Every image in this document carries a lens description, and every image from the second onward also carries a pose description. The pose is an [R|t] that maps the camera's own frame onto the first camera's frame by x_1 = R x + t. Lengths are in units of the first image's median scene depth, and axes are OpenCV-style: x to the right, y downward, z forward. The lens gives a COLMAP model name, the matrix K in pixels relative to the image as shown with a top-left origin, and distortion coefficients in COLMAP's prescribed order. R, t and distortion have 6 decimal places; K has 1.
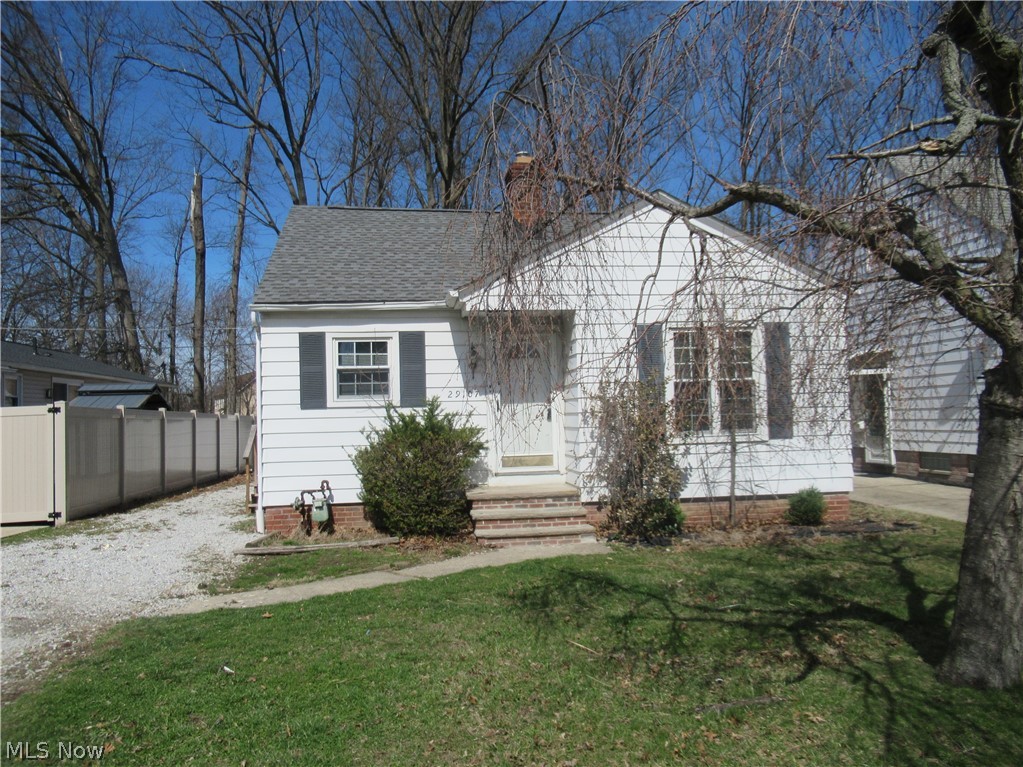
lens RADIAL K [[775.0, 0, 515.4], [0, 775.0, 390.6], [0, 0, 1]] dist [-0.000268, 0.009651]
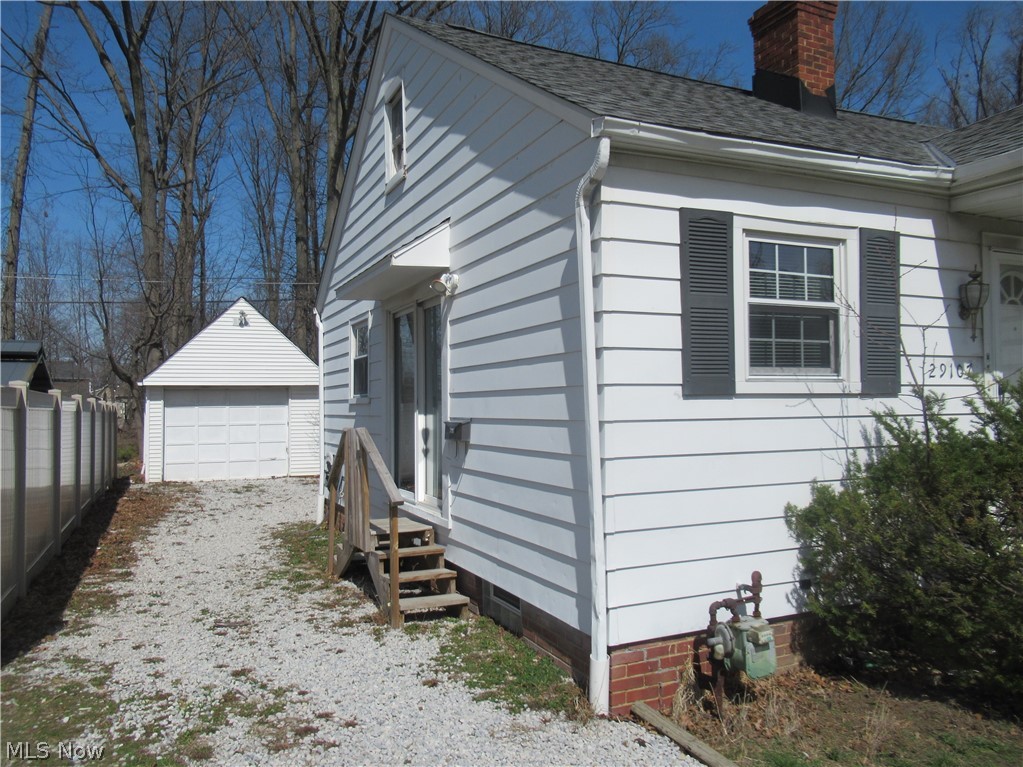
lens RADIAL K [[775.0, 0, 510.4], [0, 775.0, 386.8], [0, 0, 1]] dist [-0.000268, 0.009651]
pose [[0.959129, 0.019635, 0.282287, -0.470727], [-0.021377, 0.999767, 0.003090, 0.018821], [-0.282161, -0.008998, 0.959325, 0.623310]]
